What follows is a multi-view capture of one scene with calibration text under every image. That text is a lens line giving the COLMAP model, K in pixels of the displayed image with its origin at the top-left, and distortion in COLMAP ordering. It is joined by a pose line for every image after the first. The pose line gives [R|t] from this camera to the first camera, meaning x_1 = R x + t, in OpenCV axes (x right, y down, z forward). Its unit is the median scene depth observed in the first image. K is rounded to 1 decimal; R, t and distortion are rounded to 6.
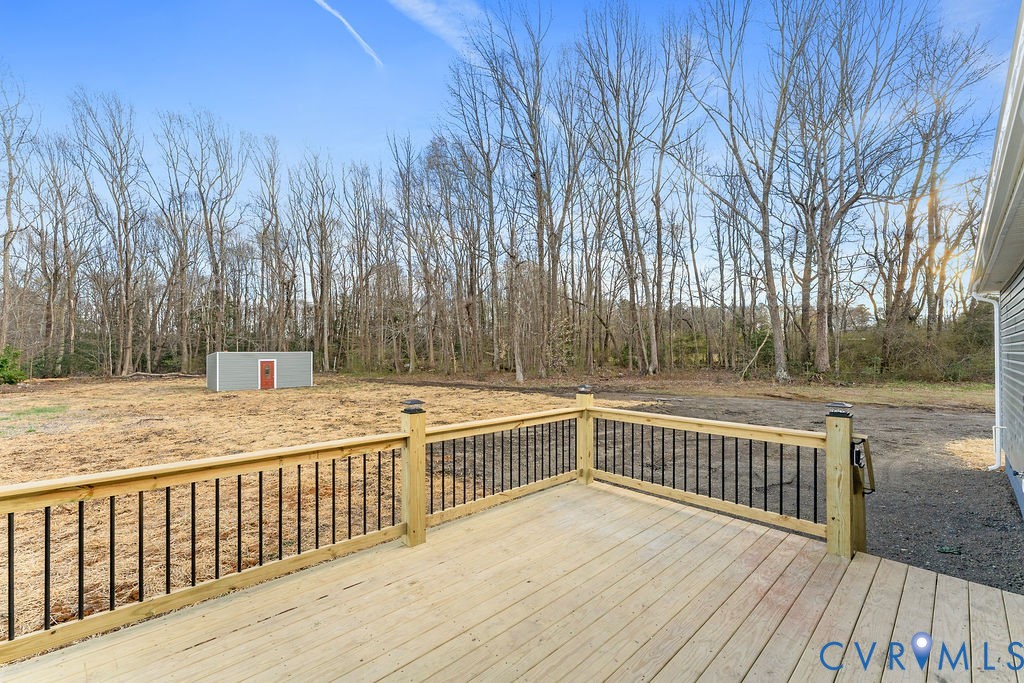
lens RADIAL K [[417.3, 0, 504.1], [0, 417.3, 347.8], [0, 0, 1]] dist [0.000024, -0.000049]
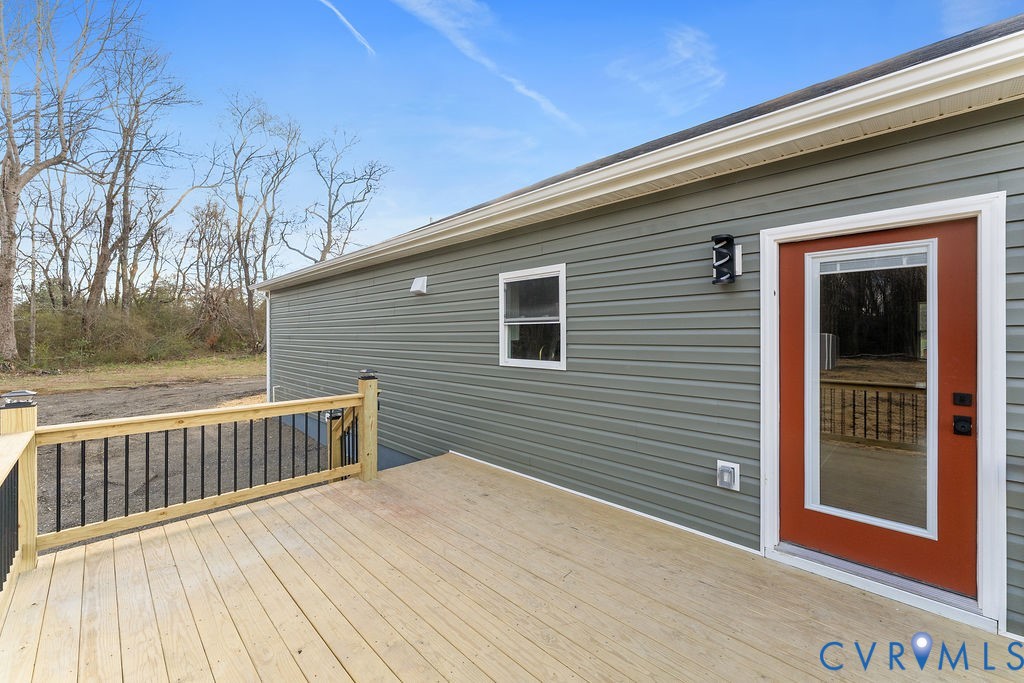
lens RADIAL K [[417.3, 0, 505.5], [0, 417.3, 334.6], [0, 0, 1]] dist [0.000024, -0.000049]
pose [[-0.031803, -0.000383, 0.999494, -0.560732], [-0.007422, 0.999972, 0.000147, 0.013802], [-0.999467, -0.007413, -0.031805, 0.570930]]
